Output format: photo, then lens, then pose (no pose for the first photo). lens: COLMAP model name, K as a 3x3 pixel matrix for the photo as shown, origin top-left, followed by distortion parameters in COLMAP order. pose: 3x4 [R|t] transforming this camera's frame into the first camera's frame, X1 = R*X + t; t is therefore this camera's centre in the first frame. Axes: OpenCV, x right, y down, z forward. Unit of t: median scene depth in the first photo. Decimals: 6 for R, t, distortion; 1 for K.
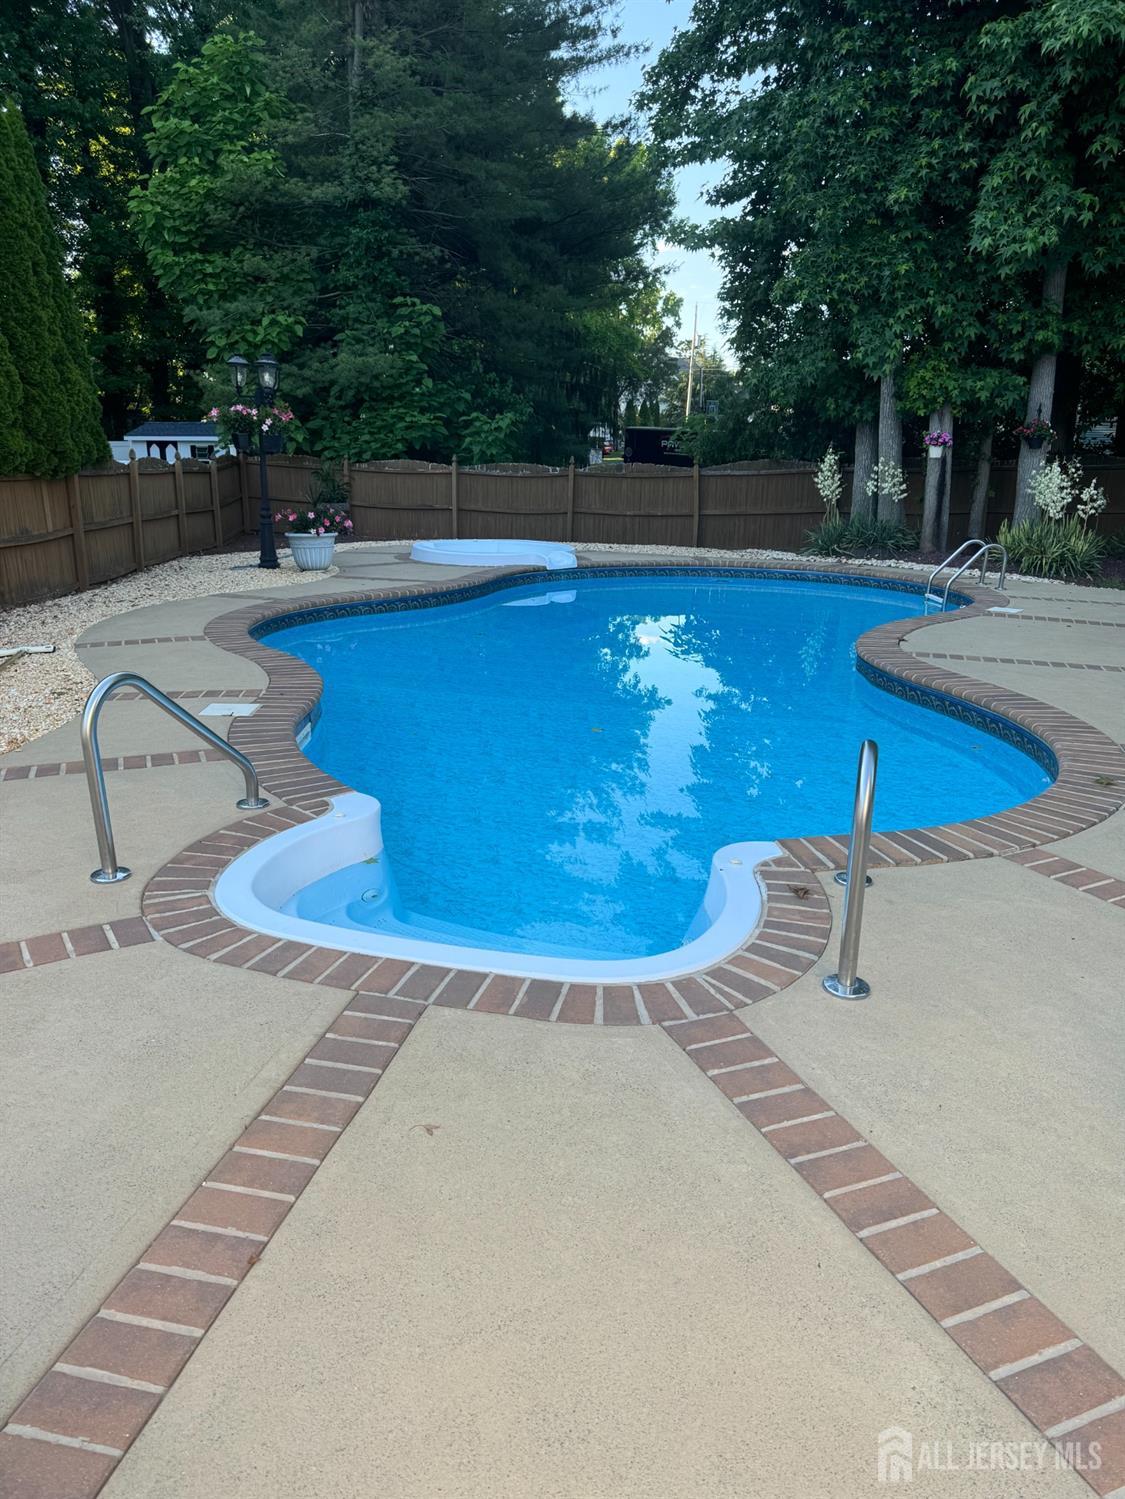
lens RADIAL K [[1069.3, 0, 561.5], [0, 1069.3, 804.2], [0, 0, 1]] dist [0.006235, 0.001901]
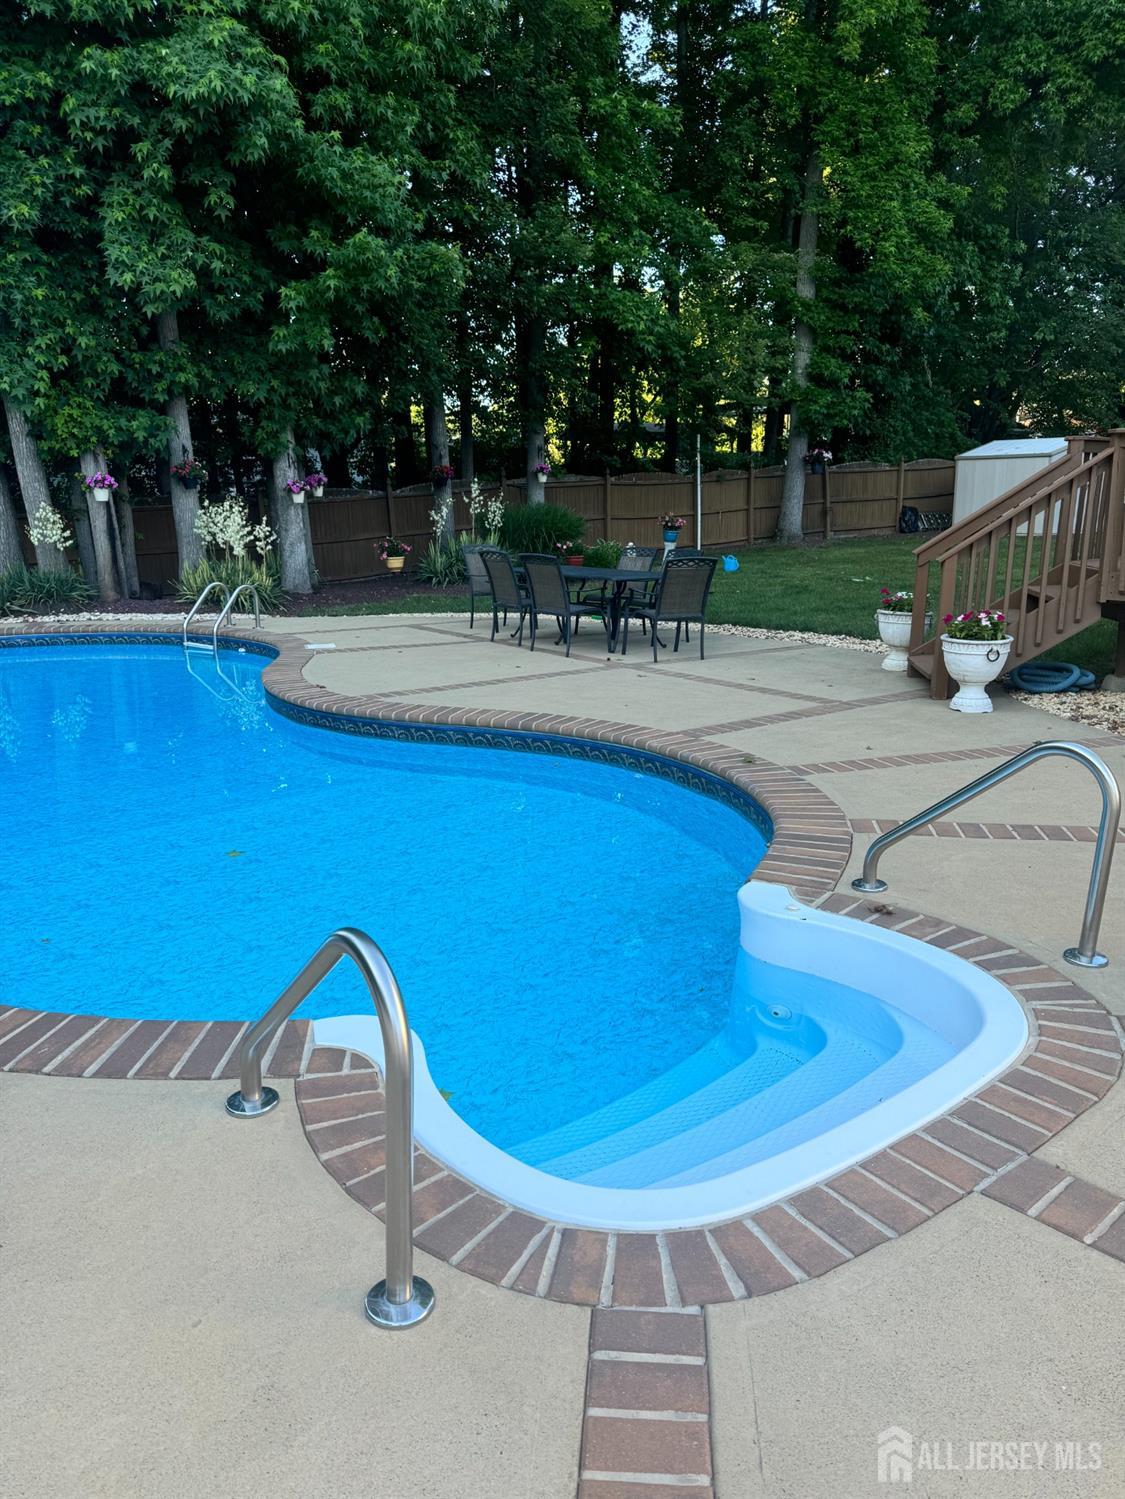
lens RADIAL K [[1079.4, 0, 560.2], [0, 1079.4, 811.3], [0, 0, 1]] dist [-0.005409, 0.004460]
pose [[0.607965, -0.245561, 0.755036, -0.201145], [0.268012, 0.958624, 0.095967, -0.053547], [-0.747361, 0.144015, 0.648623, 0.149096]]
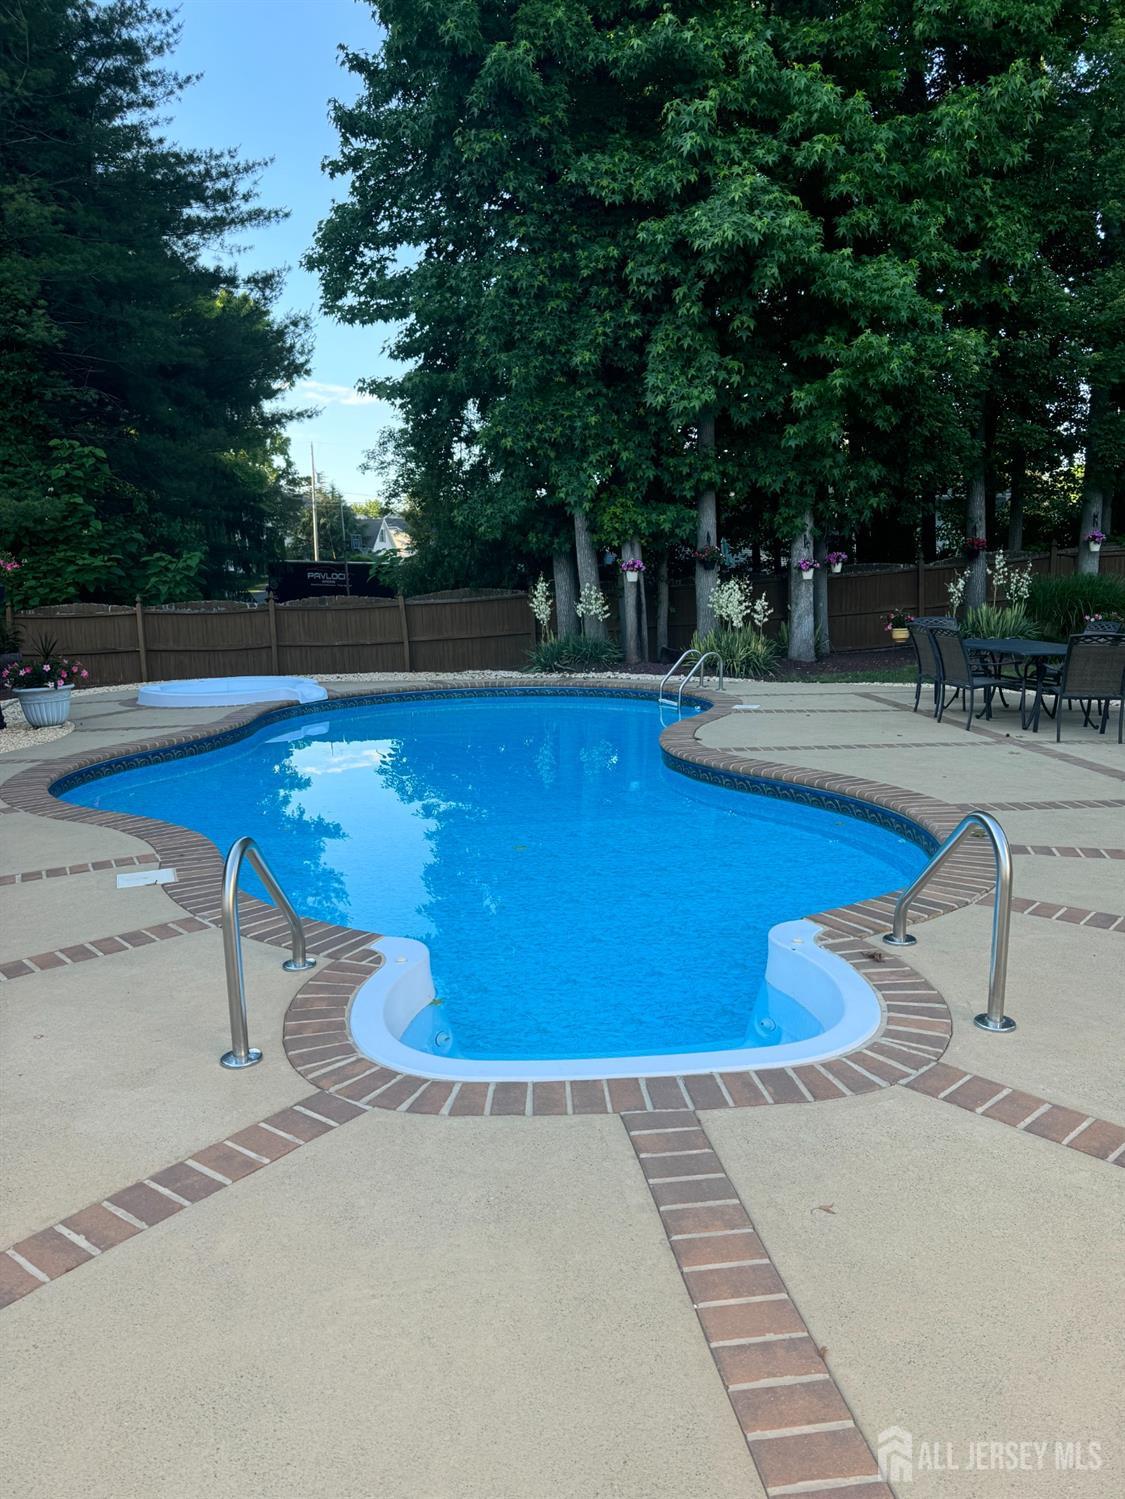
lens RADIAL K [[1044.0, 0, 566.0], [0, 1044.0, 812.2], [0, 0, 1]] dist [0.108837, -0.161994]
pose [[0.937585, -0.116107, 0.327801, -0.121875], [0.148418, 0.986058, -0.075248, -0.009731], [-0.314494, 0.119203, 0.941745, 0.003669]]
